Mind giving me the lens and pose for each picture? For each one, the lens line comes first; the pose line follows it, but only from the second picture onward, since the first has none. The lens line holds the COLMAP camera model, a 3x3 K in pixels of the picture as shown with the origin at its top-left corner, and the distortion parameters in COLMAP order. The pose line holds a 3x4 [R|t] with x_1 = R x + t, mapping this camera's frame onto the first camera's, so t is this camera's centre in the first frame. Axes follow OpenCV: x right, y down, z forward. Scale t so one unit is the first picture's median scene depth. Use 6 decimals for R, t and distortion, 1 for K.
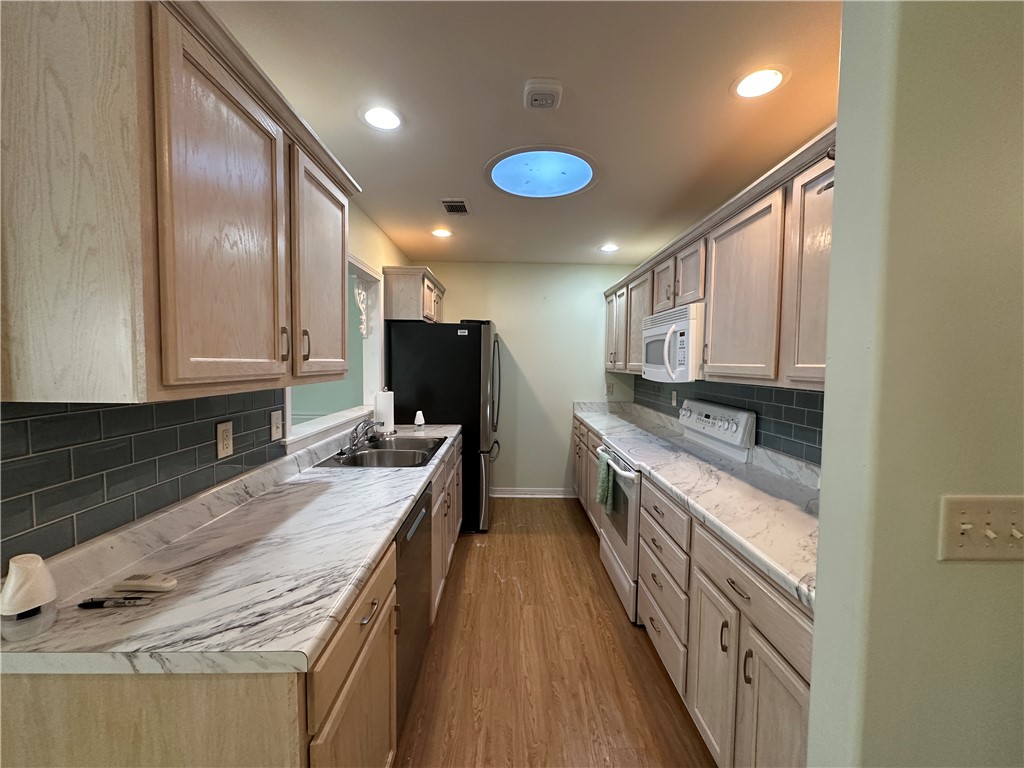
lens RADIAL K [[407.3, 0, 510.9], [0, 407.3, 383.7], [0, 0, 1]] dist [-0.003353, 0.000188]
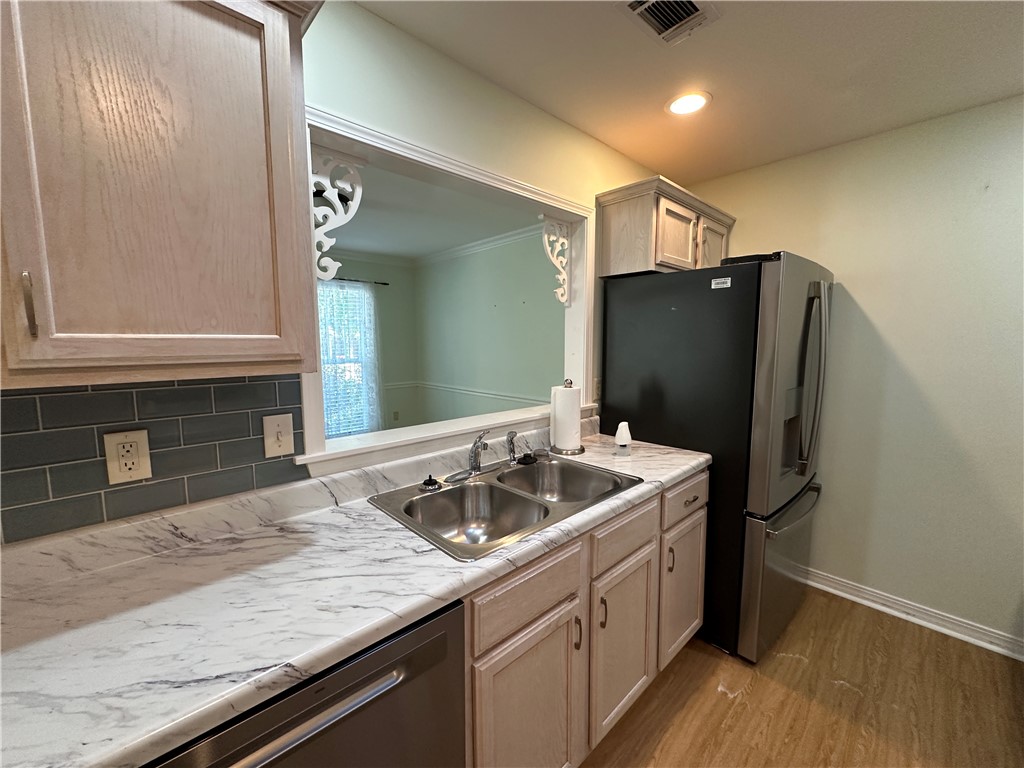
lens RADIAL K [[407.3, 0, 510.9], [0, 407.3, 383.7], [0, 0, 1]] dist [-0.003353, 0.000188]
pose [[0.675800, 0.063762, -0.734322, 0.098649], [-0.029277, 0.997787, 0.059696, -0.019751], [0.736504, -0.018844, 0.676171, 0.461367]]
